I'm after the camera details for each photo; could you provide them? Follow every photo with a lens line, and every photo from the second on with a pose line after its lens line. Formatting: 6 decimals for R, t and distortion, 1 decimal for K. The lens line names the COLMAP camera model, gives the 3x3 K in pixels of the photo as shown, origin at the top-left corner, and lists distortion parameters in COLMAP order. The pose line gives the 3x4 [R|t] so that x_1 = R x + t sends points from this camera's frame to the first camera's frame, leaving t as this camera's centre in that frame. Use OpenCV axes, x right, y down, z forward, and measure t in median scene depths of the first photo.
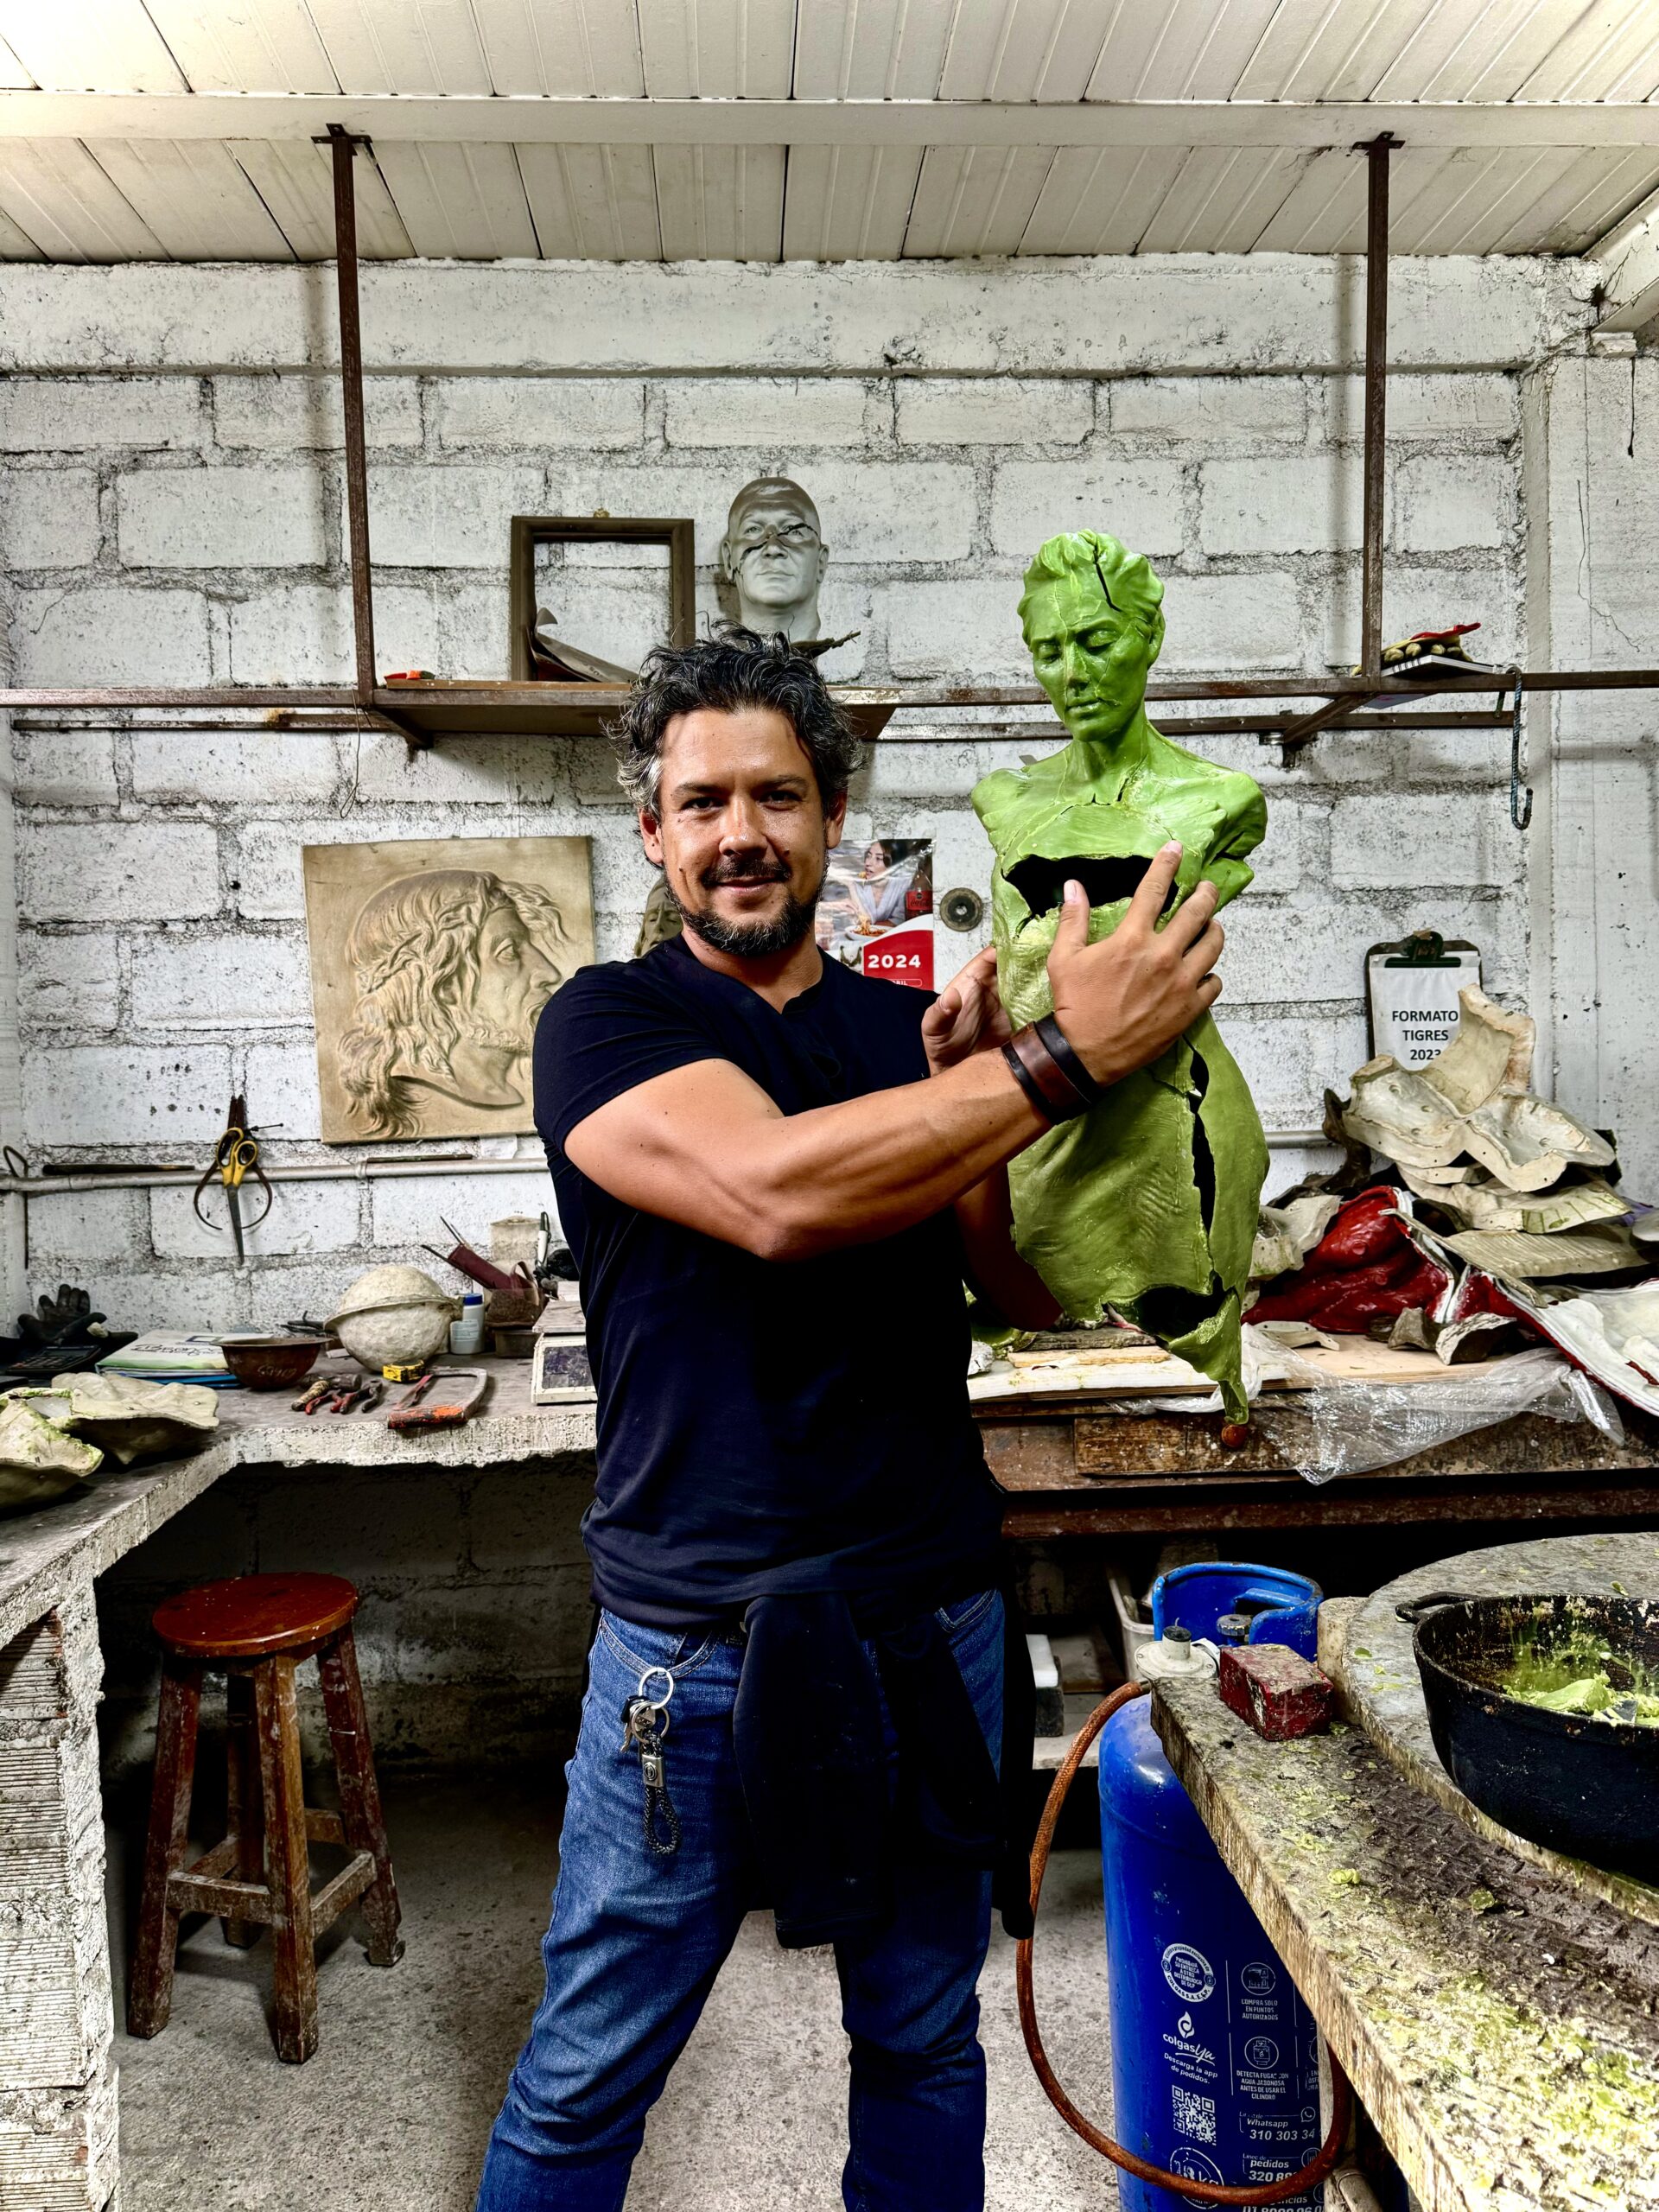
lens RADIAL K [[1572.9, 0, 840.5], [0, 1572.9, 1111.5], [0, 0, 1]] dist [0.008401, -0.011499]
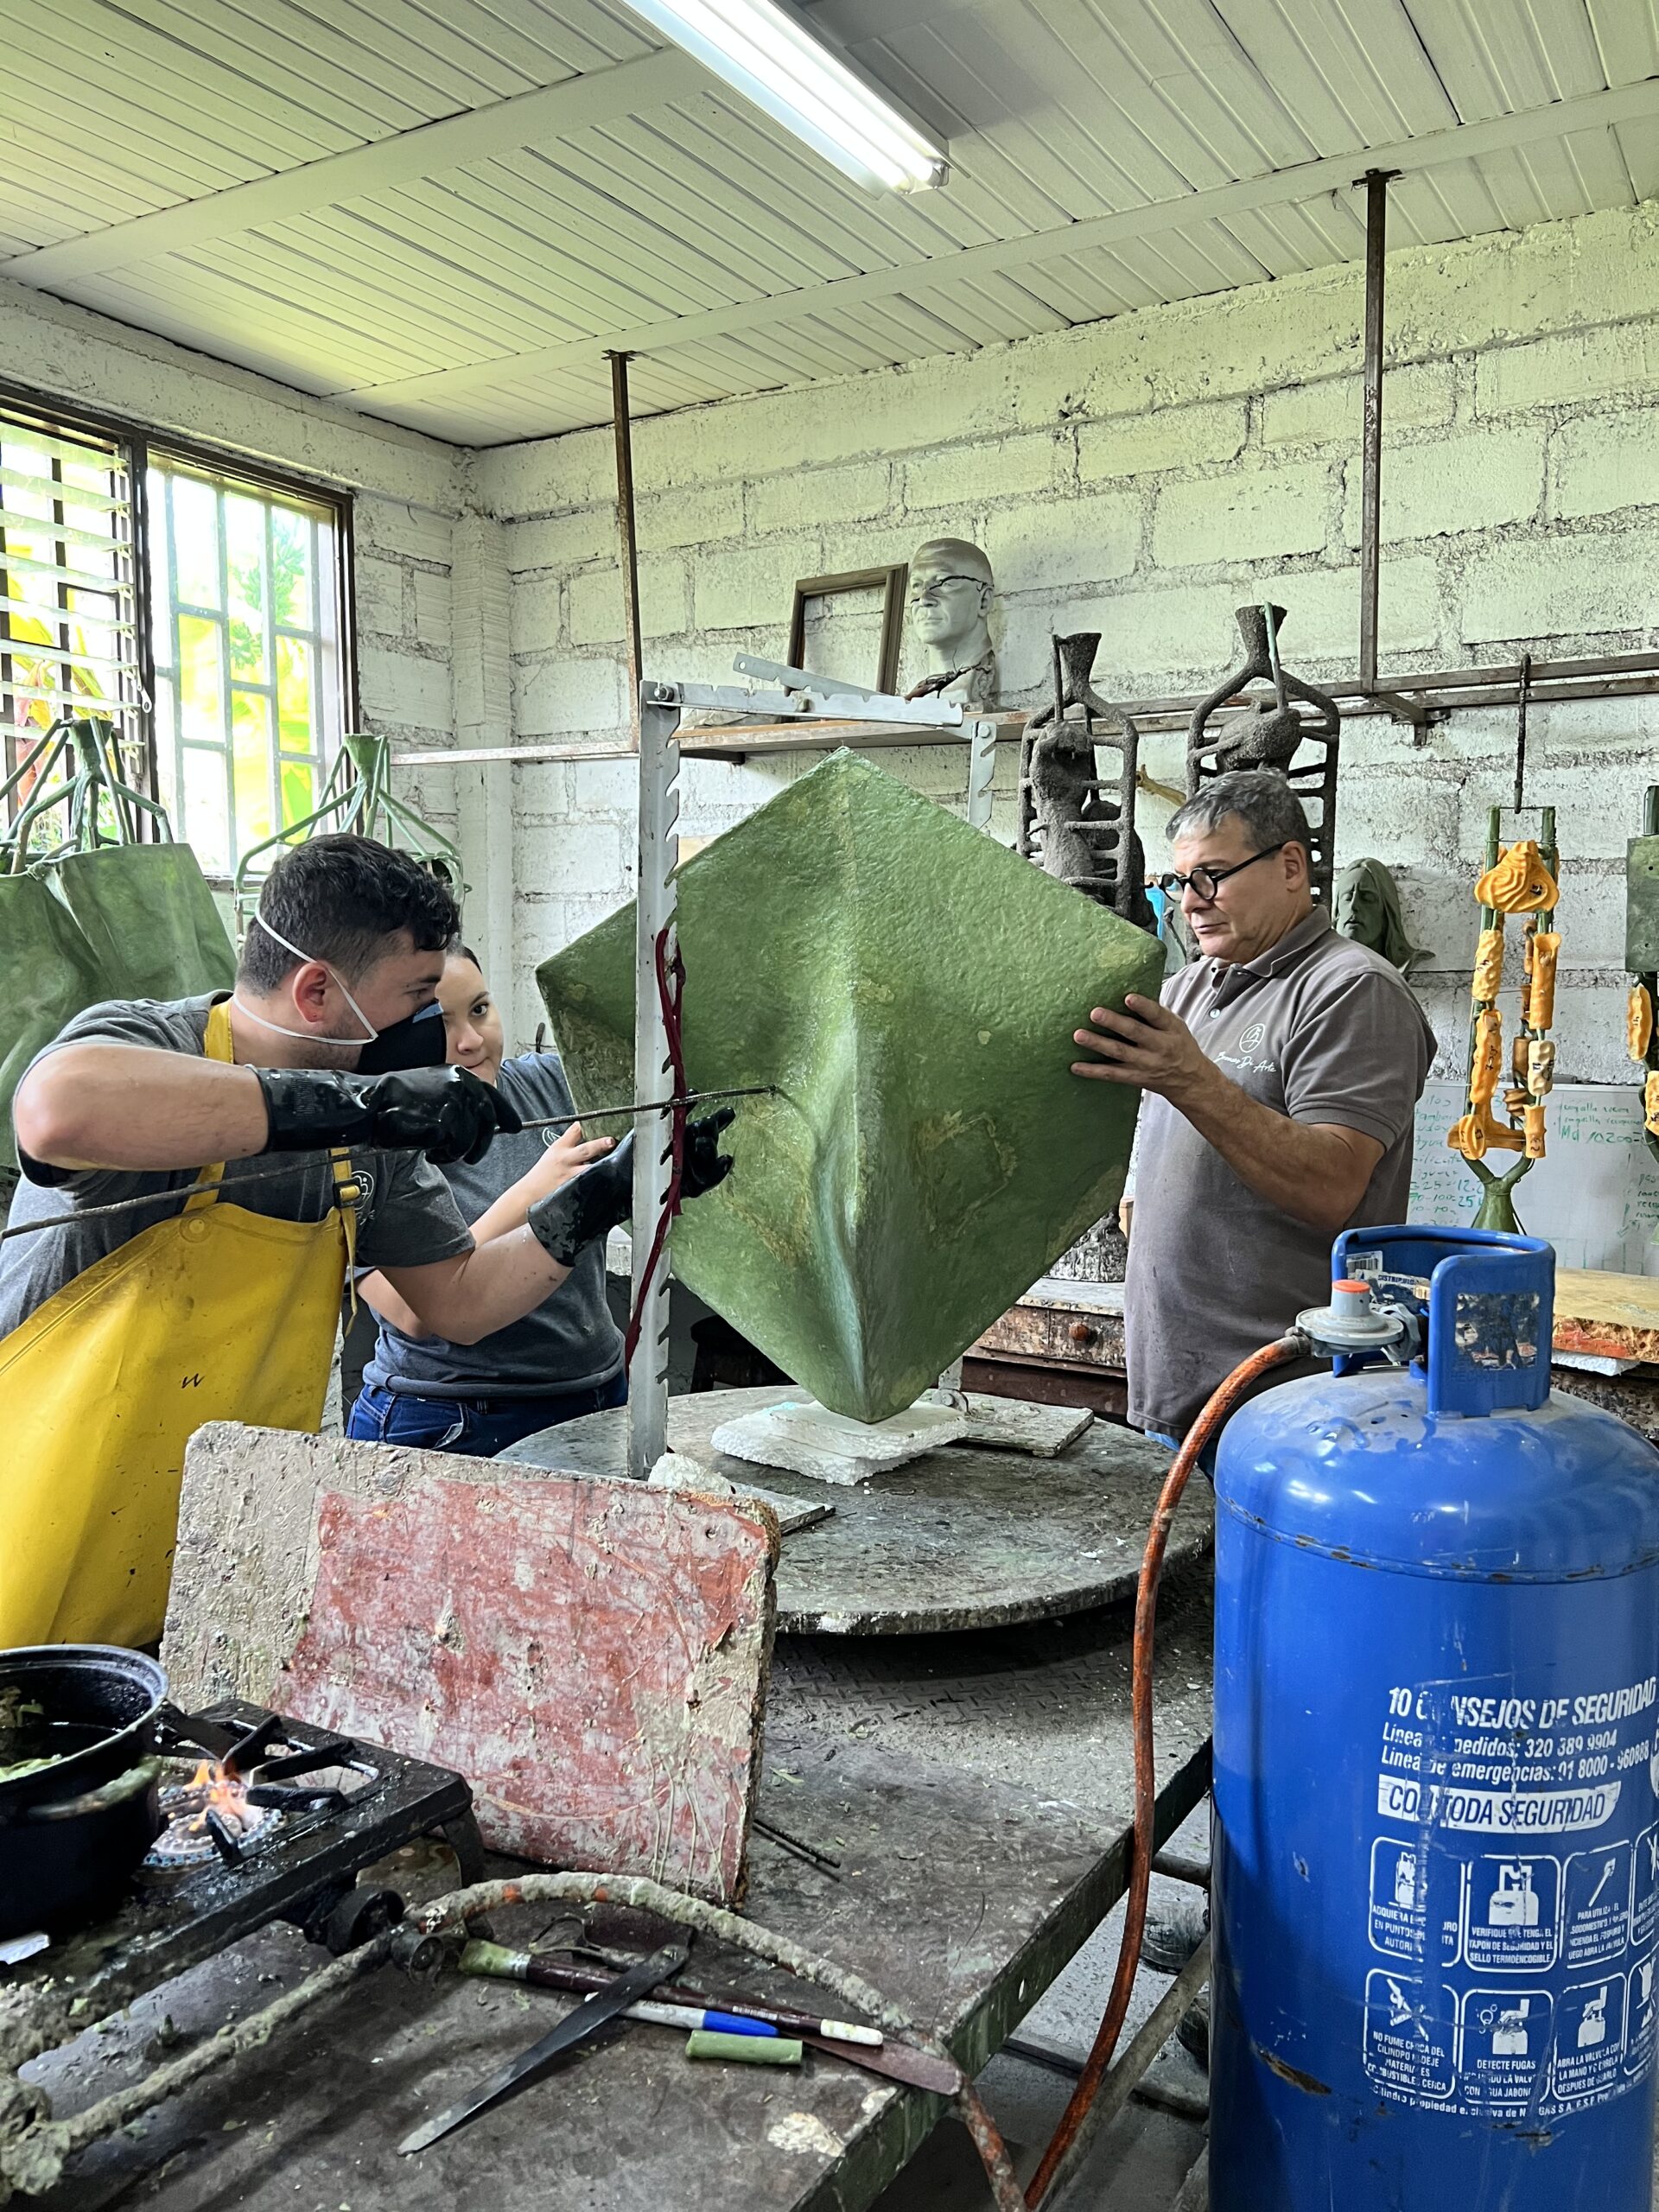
lens RADIAL K [[1669.7, 0, 841.9], [0, 1669.7, 1119.9], [0, 0, 1]] dist [0.007899, -0.011060]
pose [[0.828341, 0.079227, -0.554594, 0.619112], [-0.045883, 0.996218, 0.073786, -0.037233], [0.558342, -0.035673, 0.828844, -0.141278]]
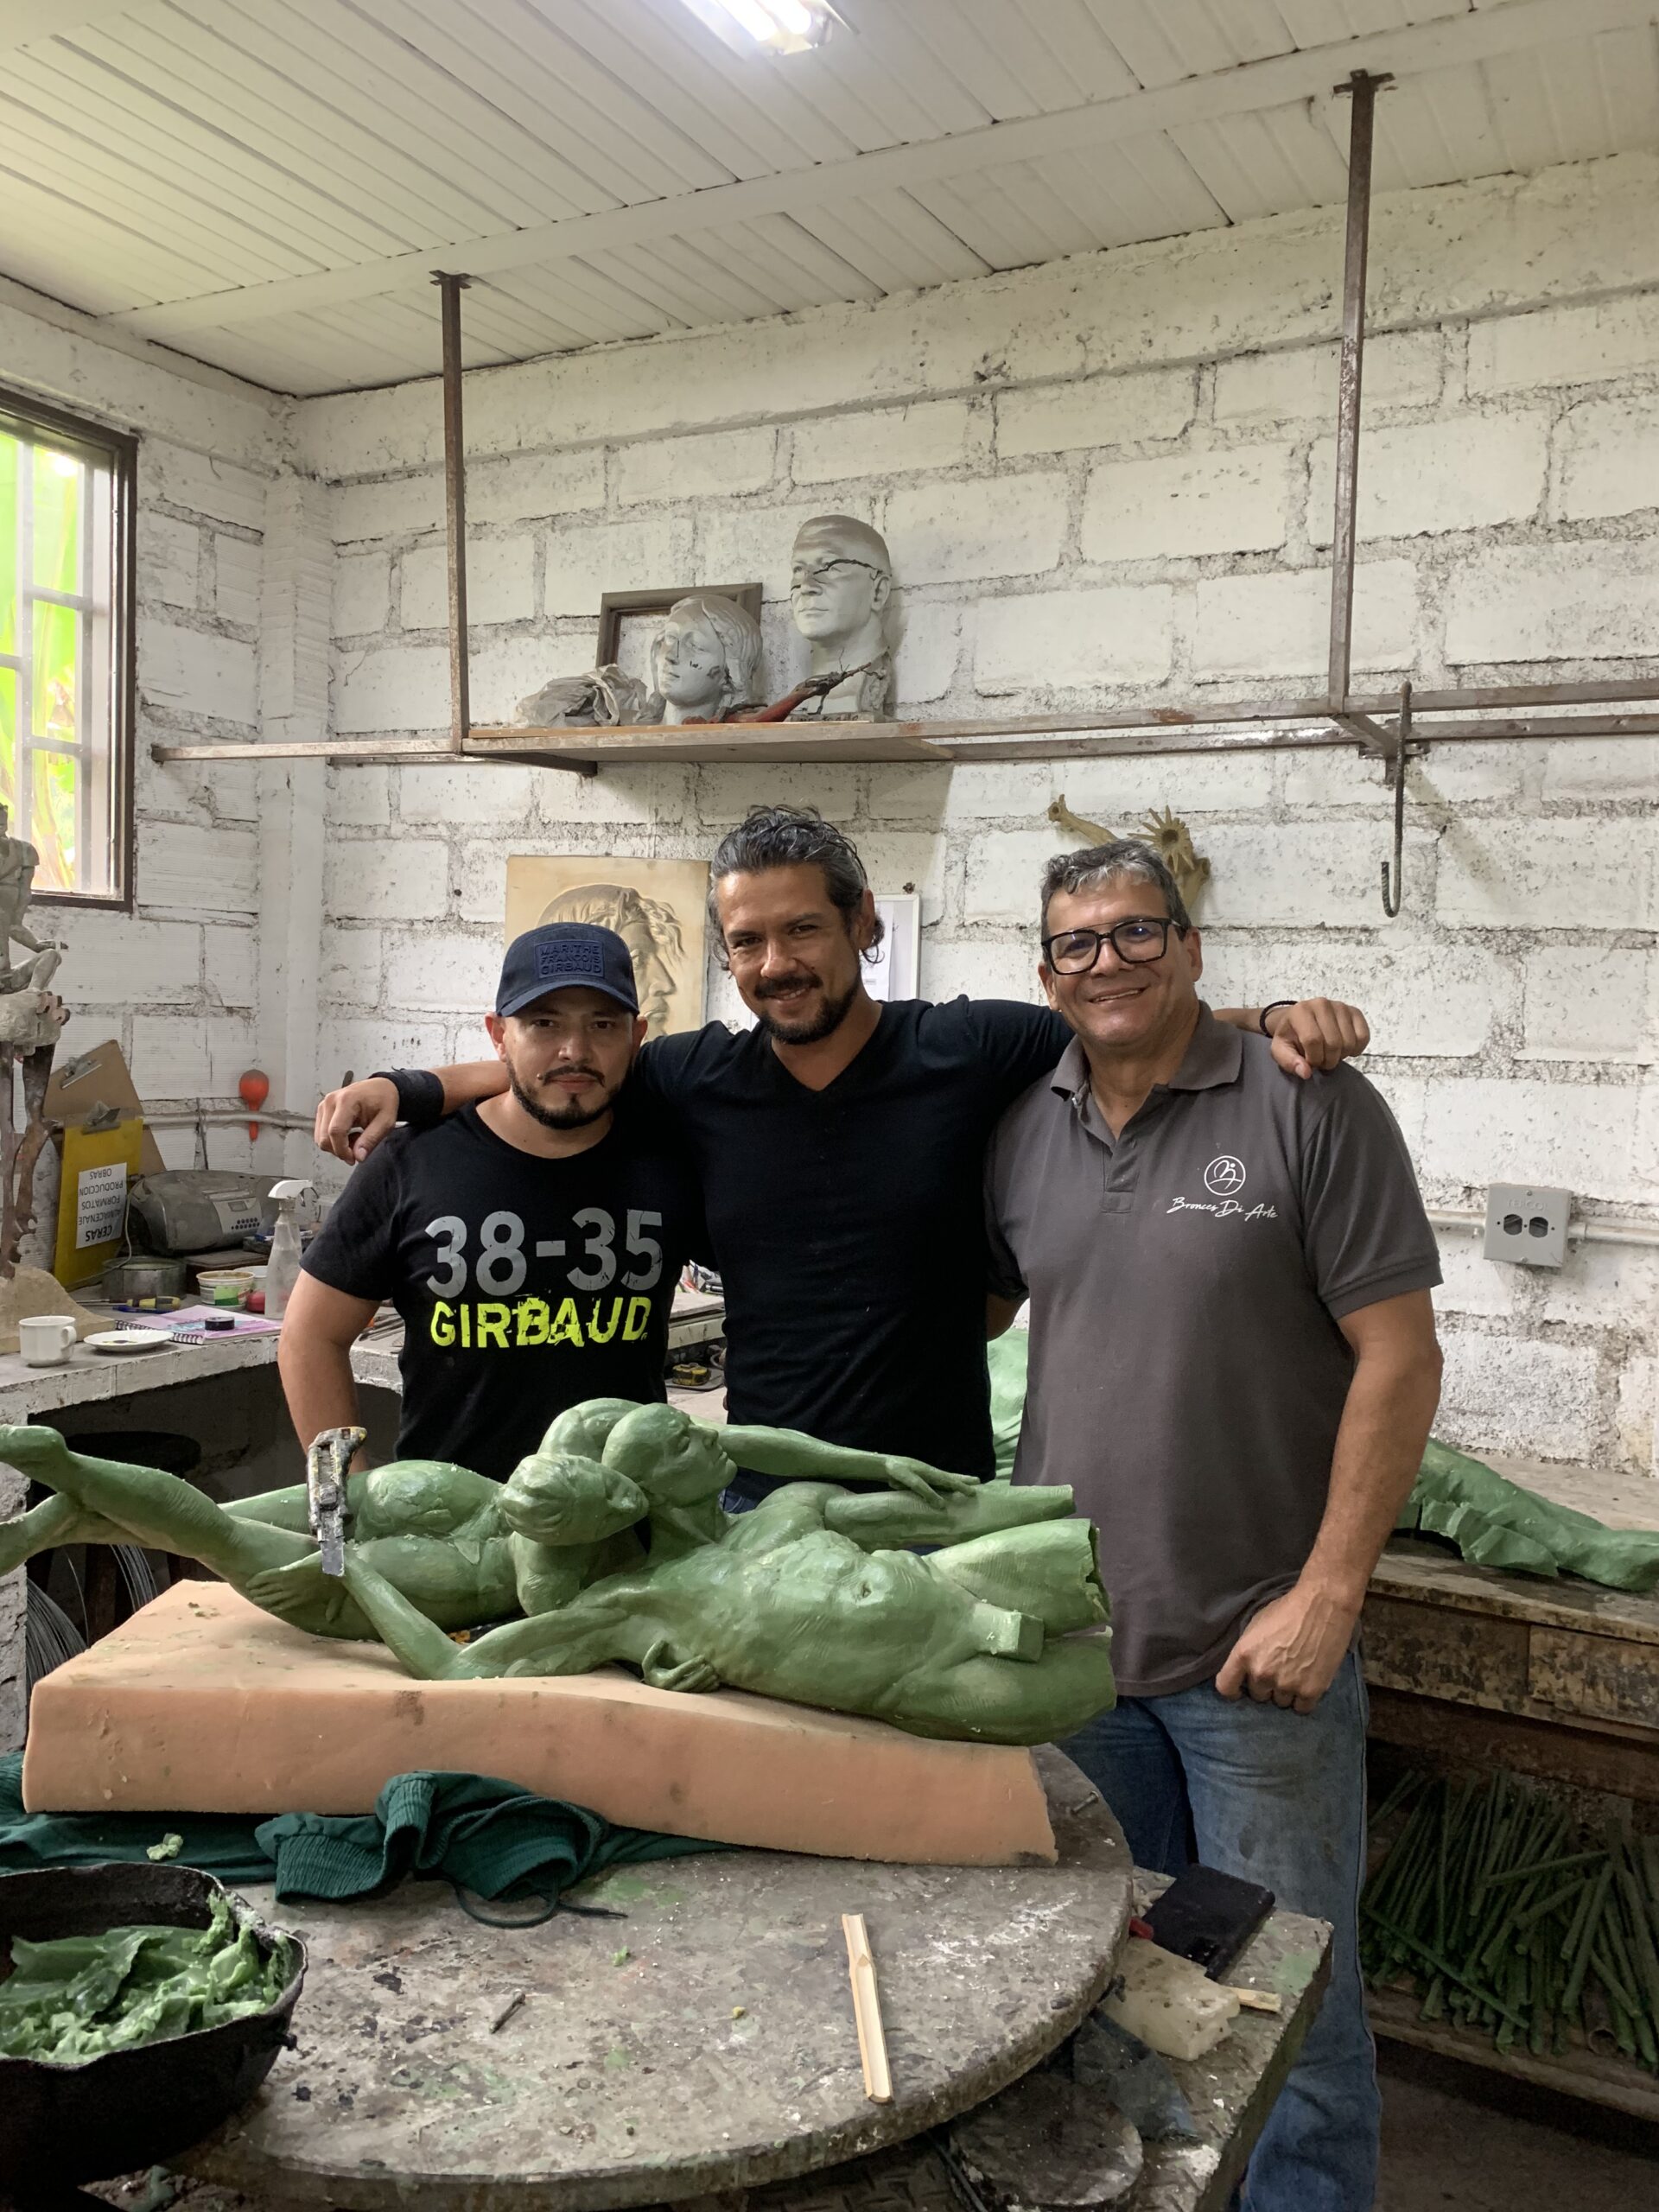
lens RADIAL K [[1712.0, 0, 841.4], [0, 1712.0, 1104.5], [0, 0, 1]] dist [-0.004252, -0.000603]
pose [[0.851401, 0.089354, -0.516848, 0.545096], [-0.082551, 0.995929, 0.036193, -0.054273], [0.517978, 0.011852, 0.855312, 0.043800]]
